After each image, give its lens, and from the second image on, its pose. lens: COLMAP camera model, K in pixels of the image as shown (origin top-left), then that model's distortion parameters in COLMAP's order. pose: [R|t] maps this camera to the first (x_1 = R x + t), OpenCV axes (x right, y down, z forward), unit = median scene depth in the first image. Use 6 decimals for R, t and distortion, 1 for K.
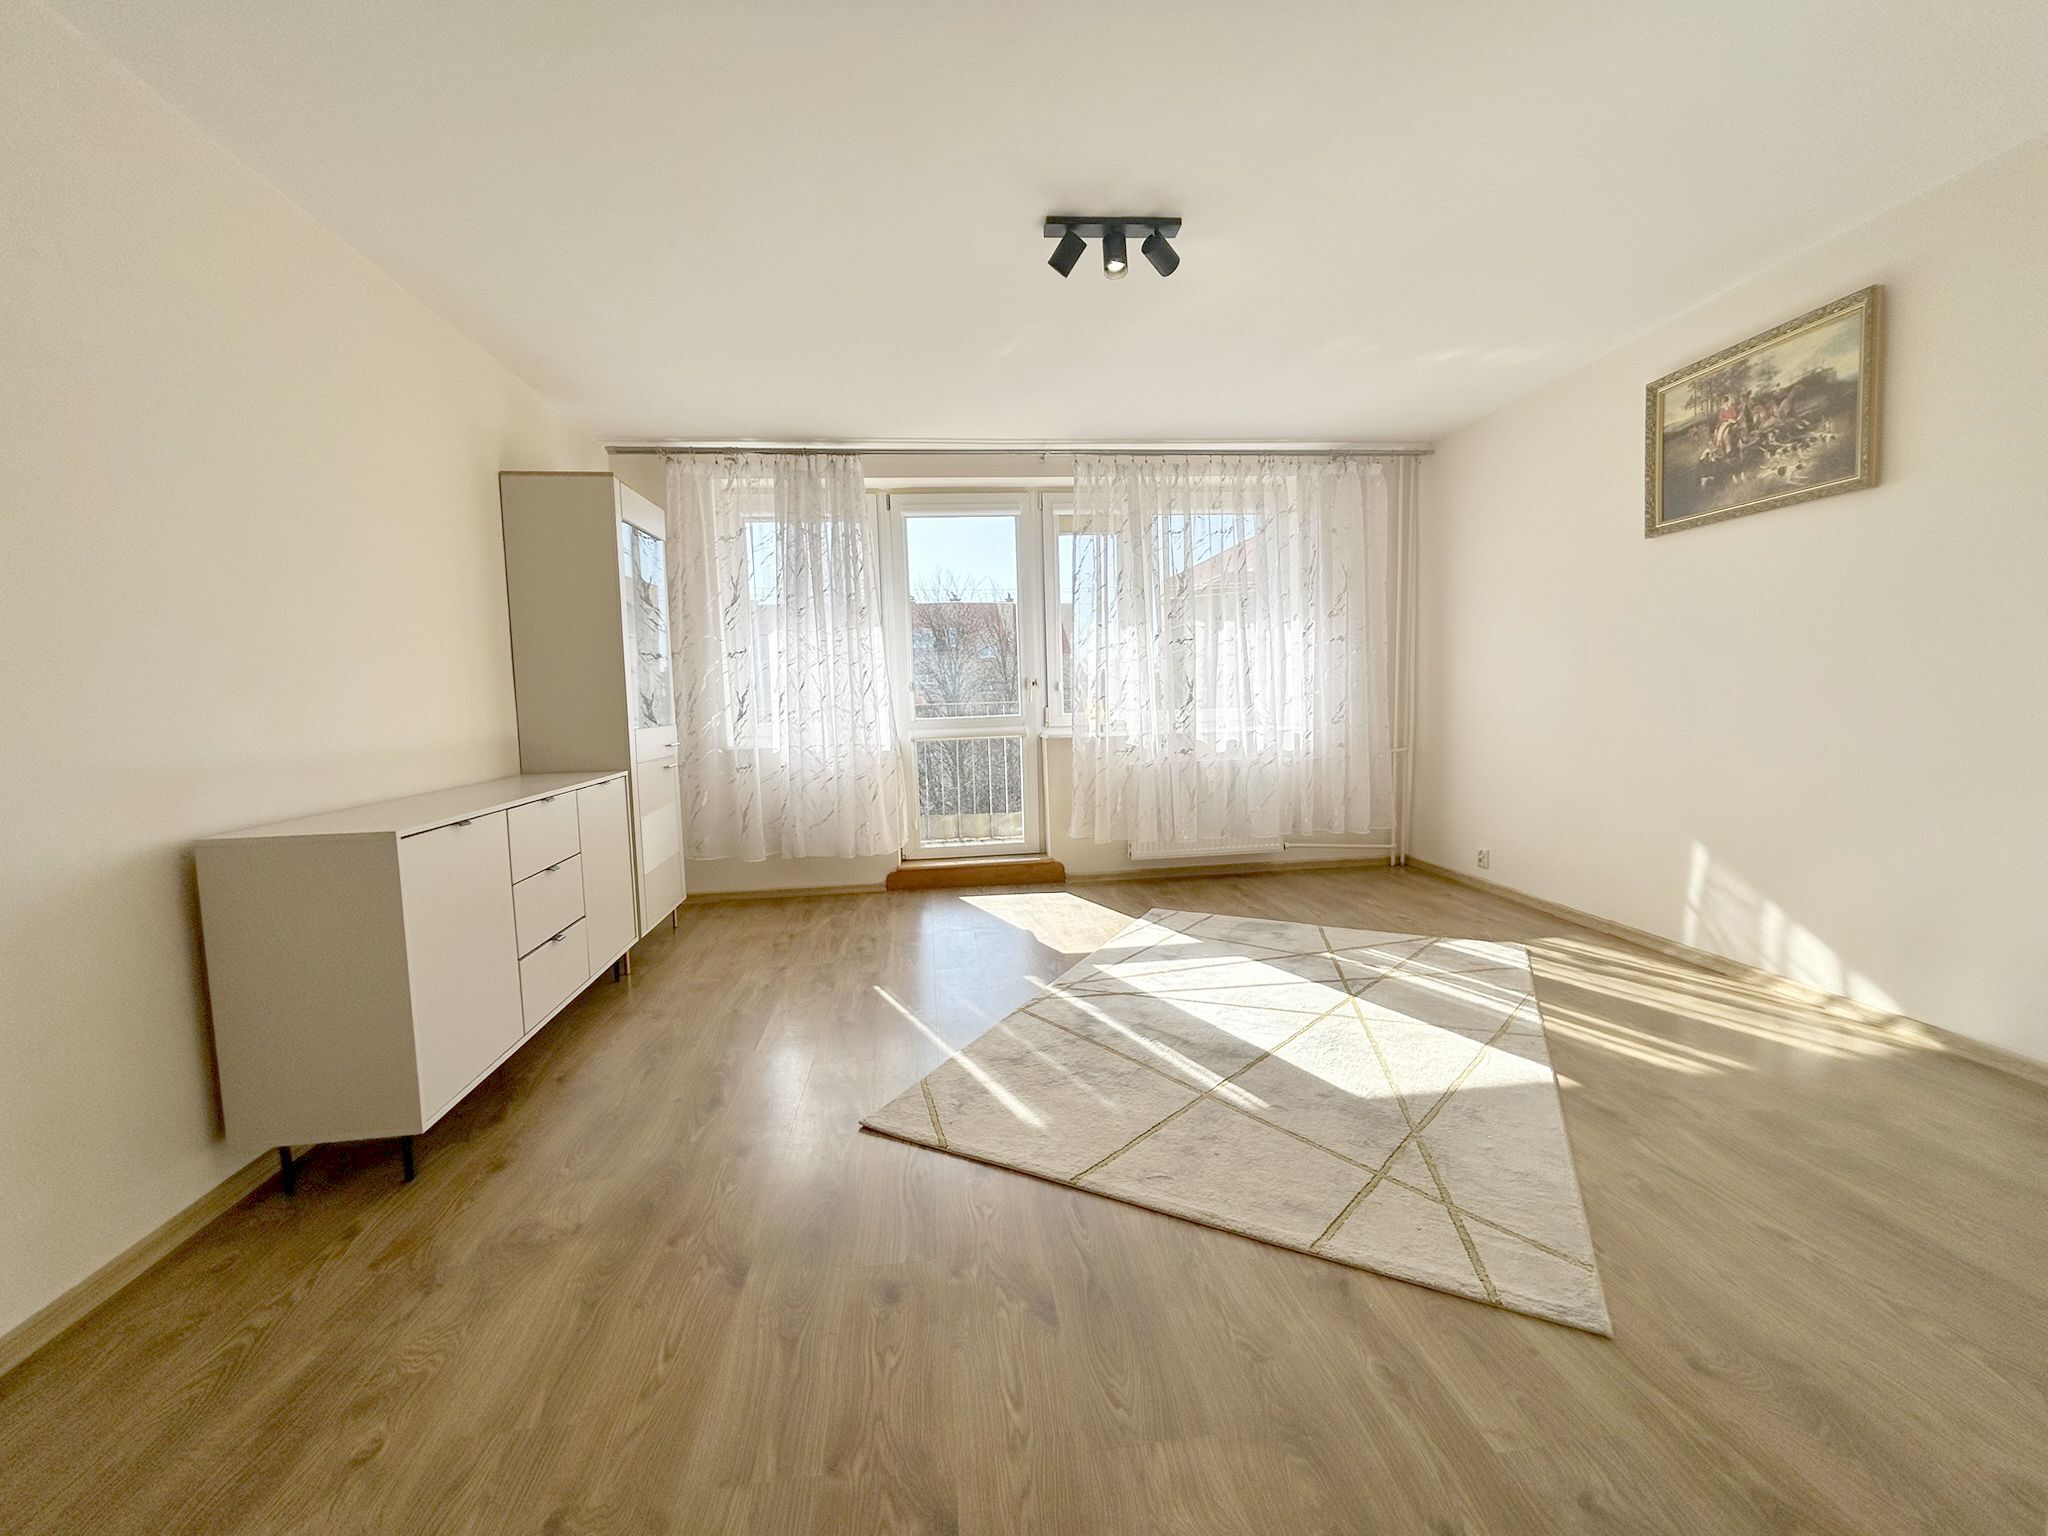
lens RADIAL K [[839.7, 0, 1013.9], [0, 839.7, 764.1], [0, 0, 1]] dist [0.012050, -0.002155]
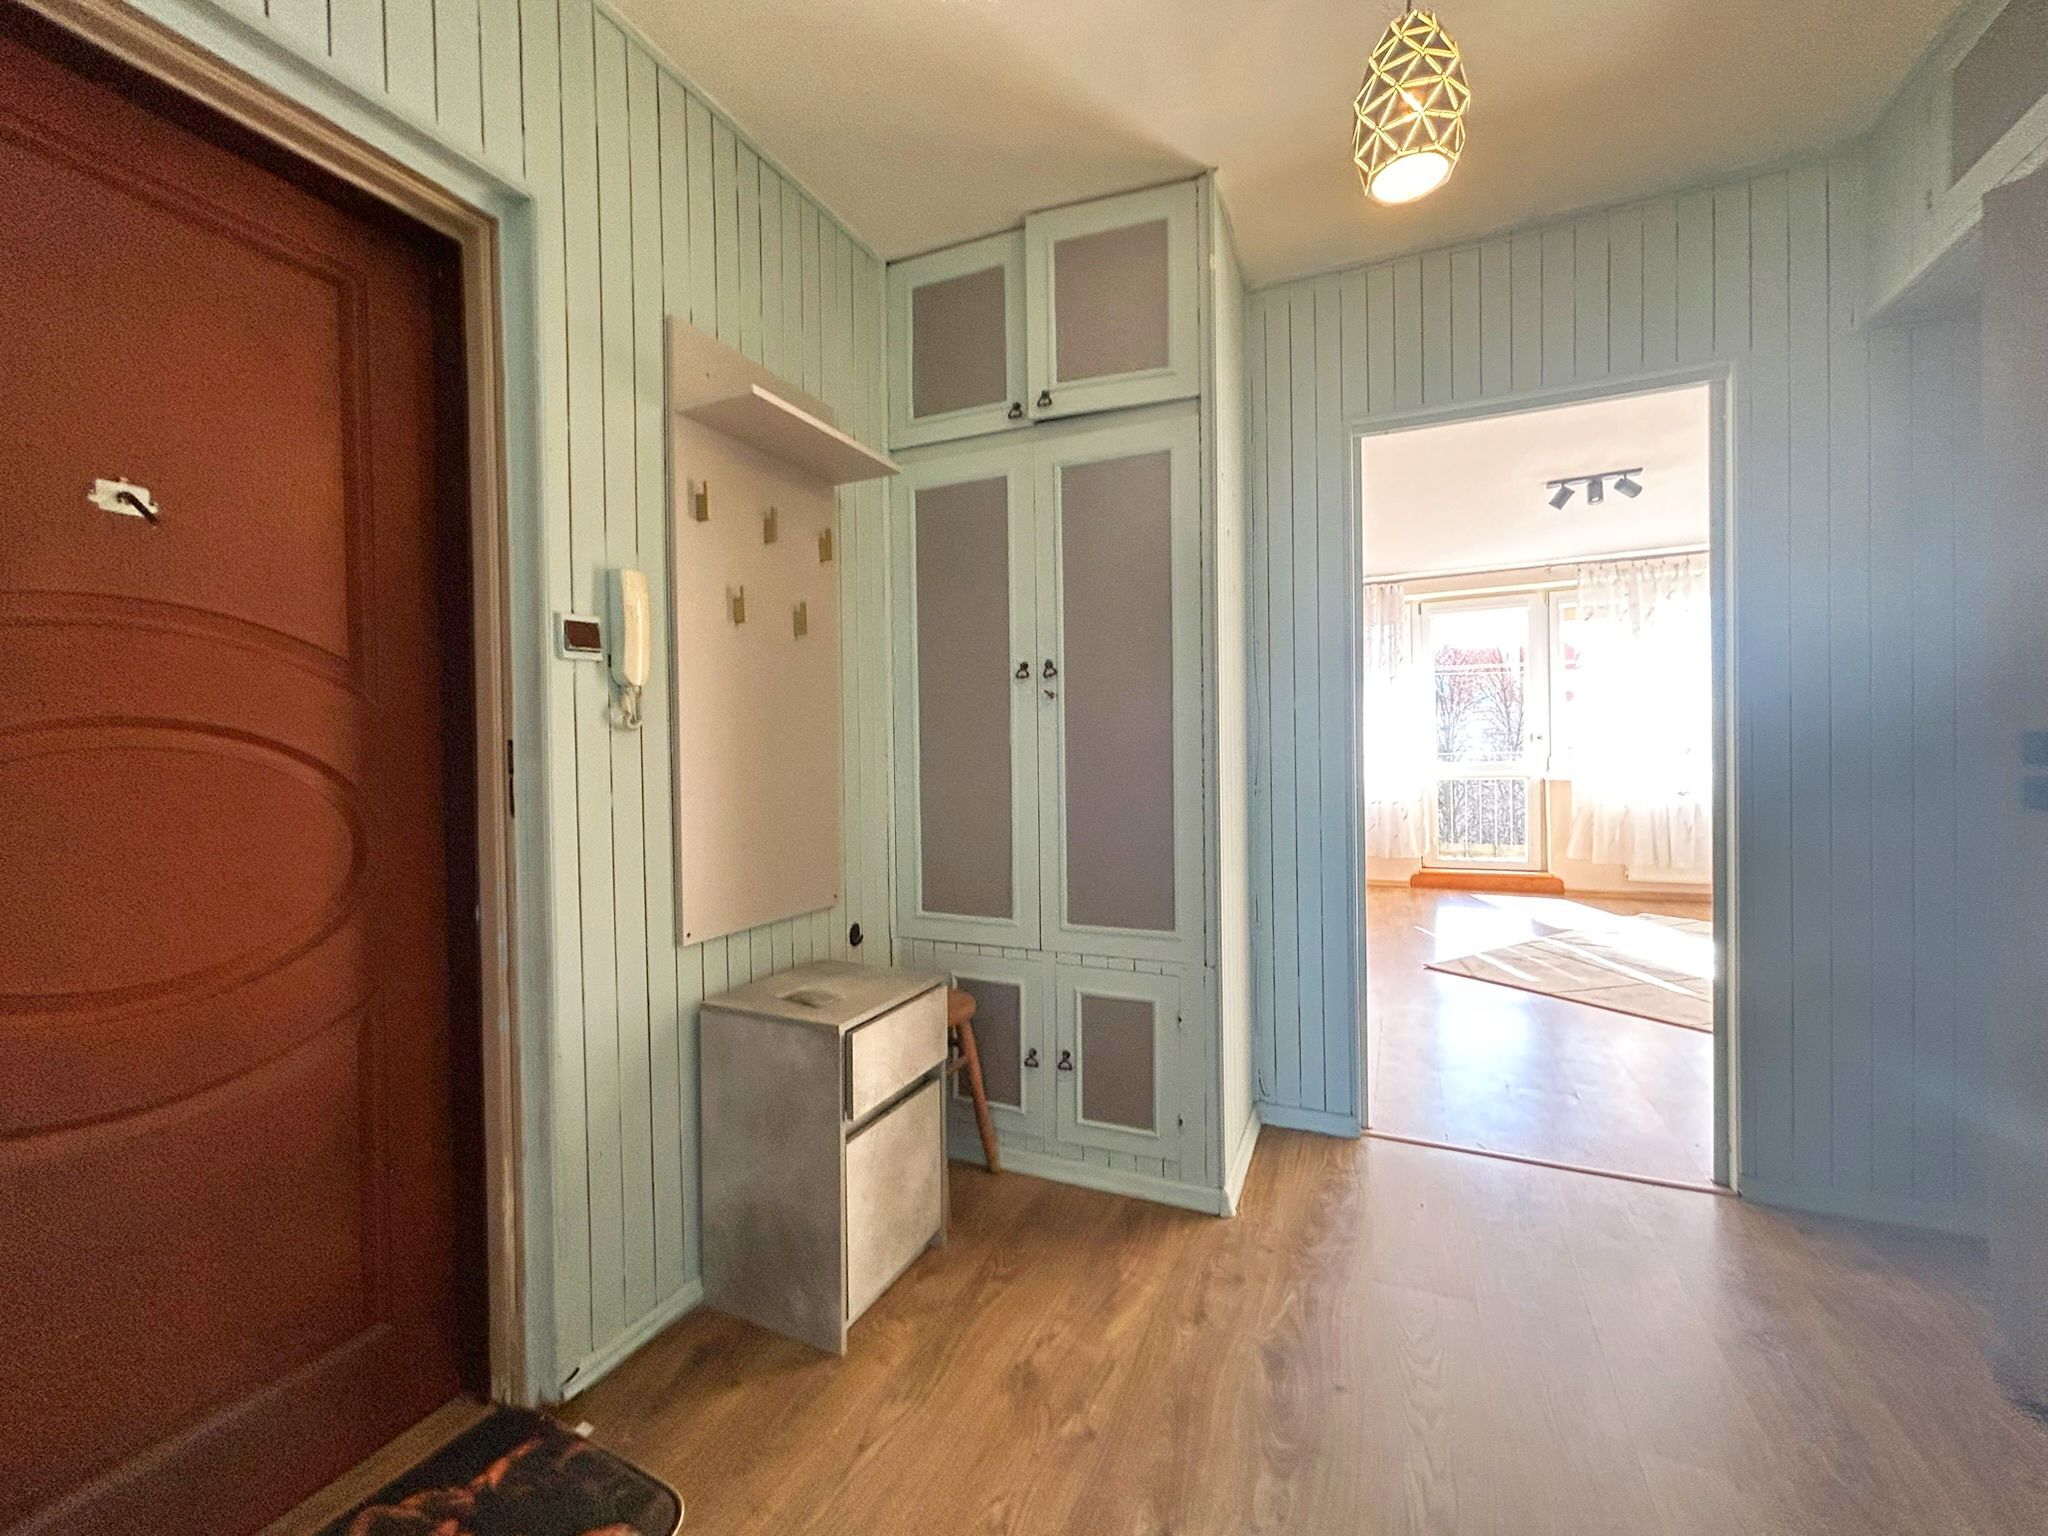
lens RADIAL K [[839.7, 0, 1035.1], [0, 839.7, 764.3], [0, 0, 1]] dist [0.012050, -0.002155]
pose [[0.867551, 0.019191, -0.496978, -0.004704], [-0.048090, 0.997810, -0.045418, 0.071167], [0.495018, 0.063302, 0.866574, -0.881431]]
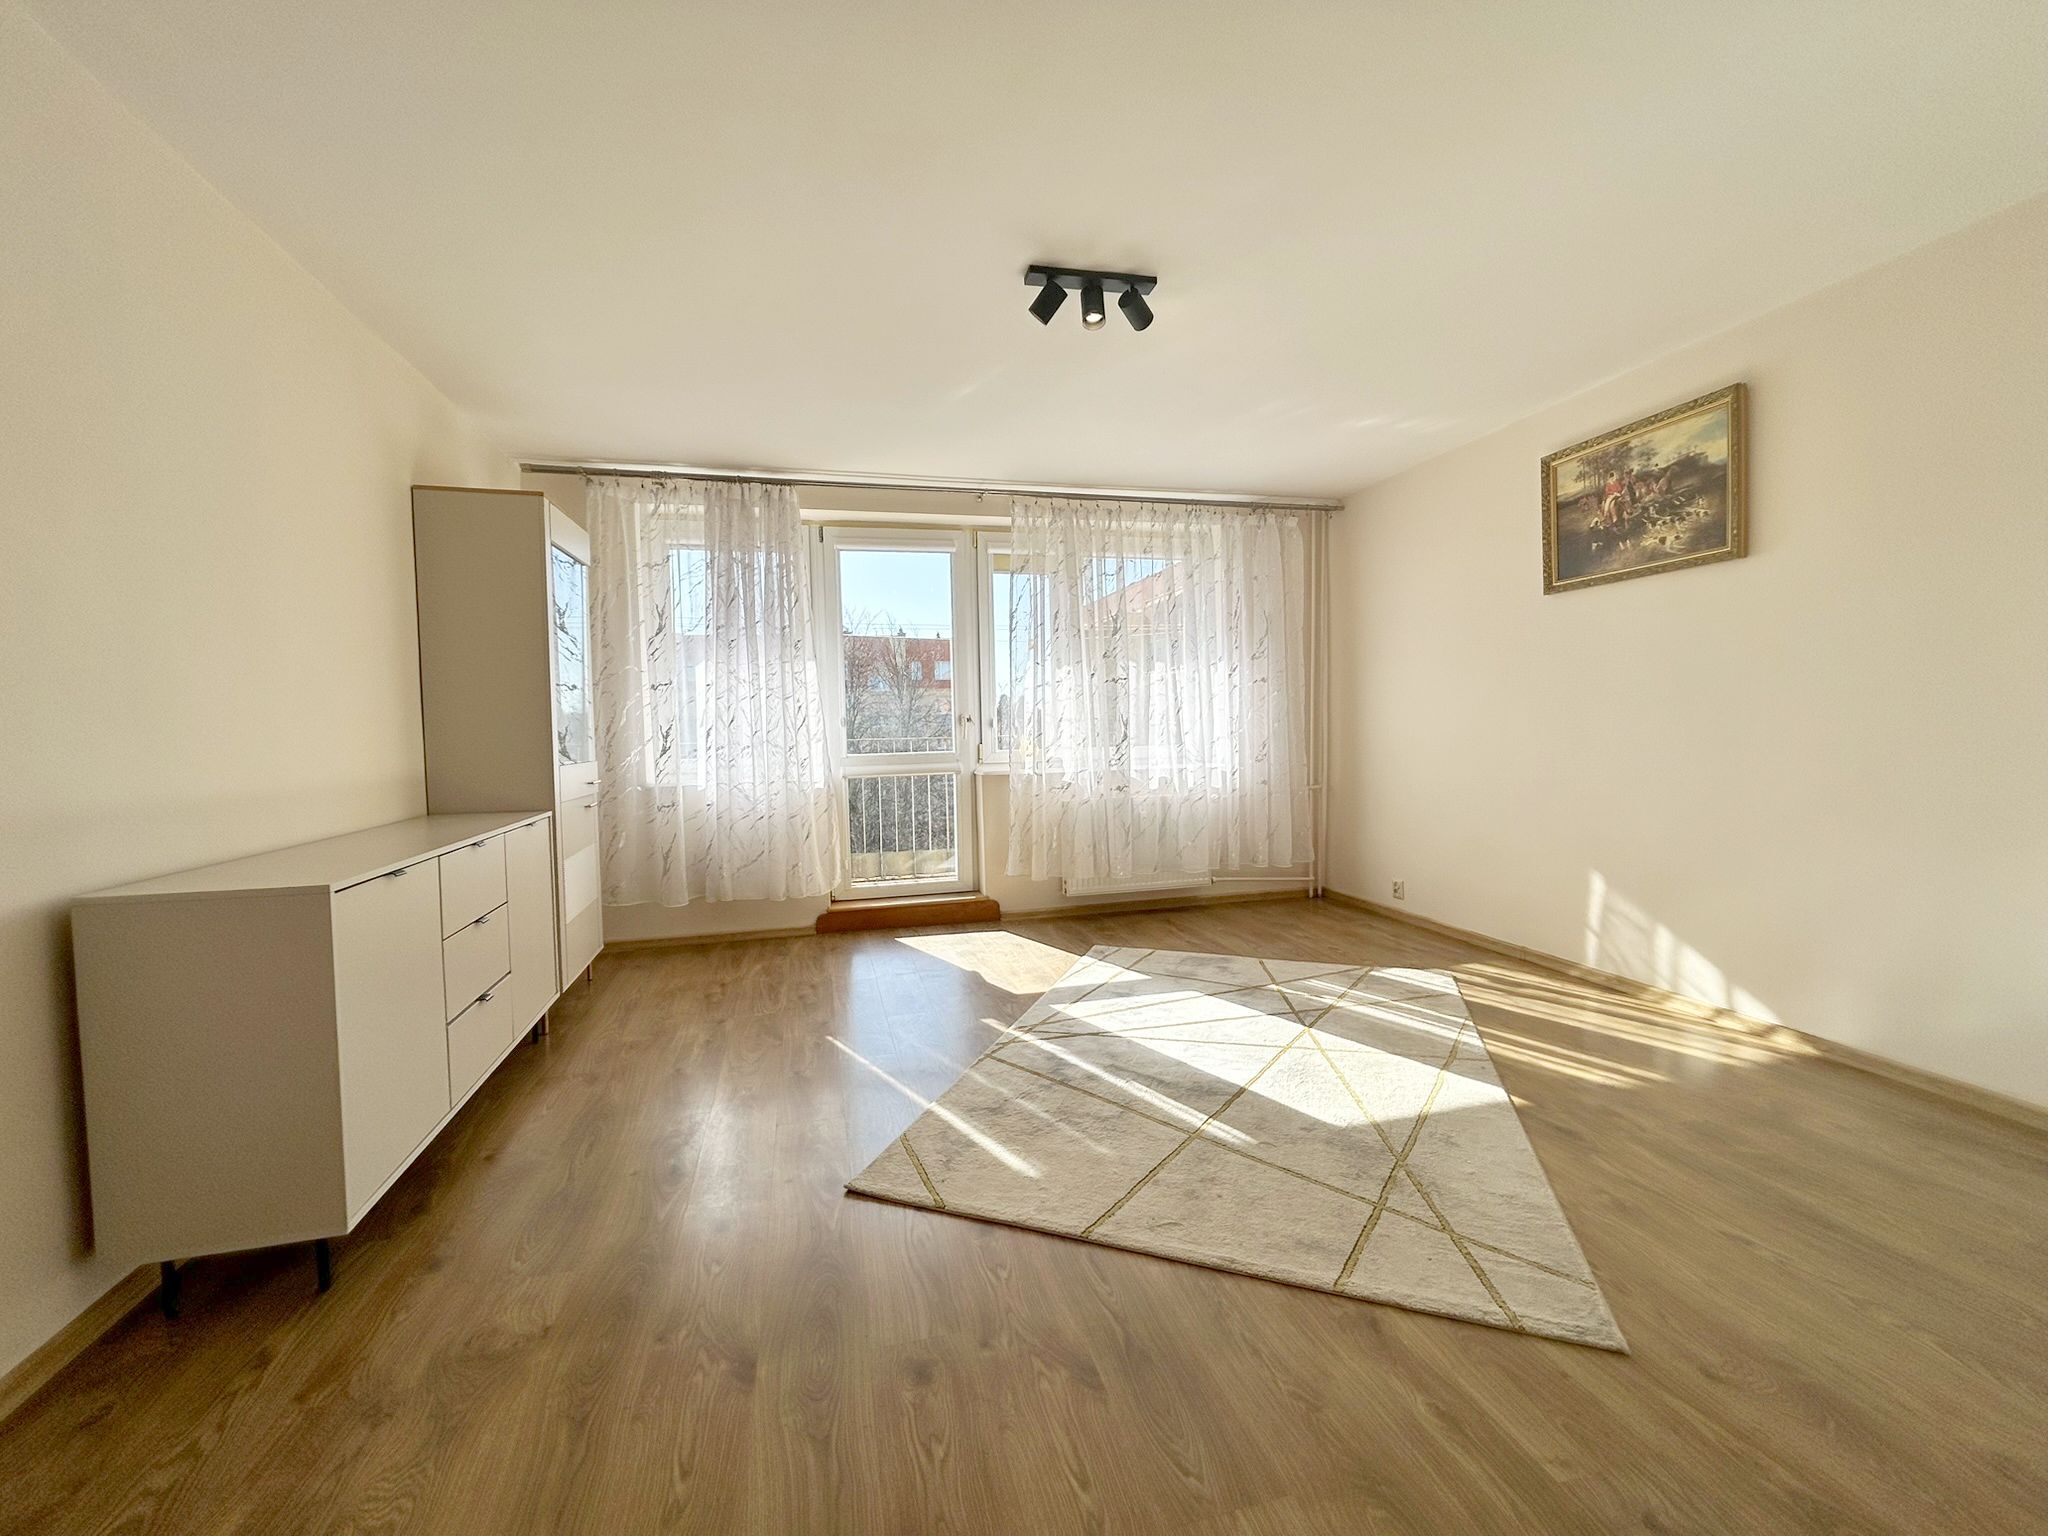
lens RADIAL K [[839.7, 0, 1017.6], [0, 839.7, 762.2], [0, 0, 1]] dist [0.012050, -0.002155]
pose [[0.990778, 0.002859, 0.135465, -0.092791], [0.003040, 0.999057, -0.043322, -0.004766], [-0.135461, 0.043335, 0.989835, 0.017041]]
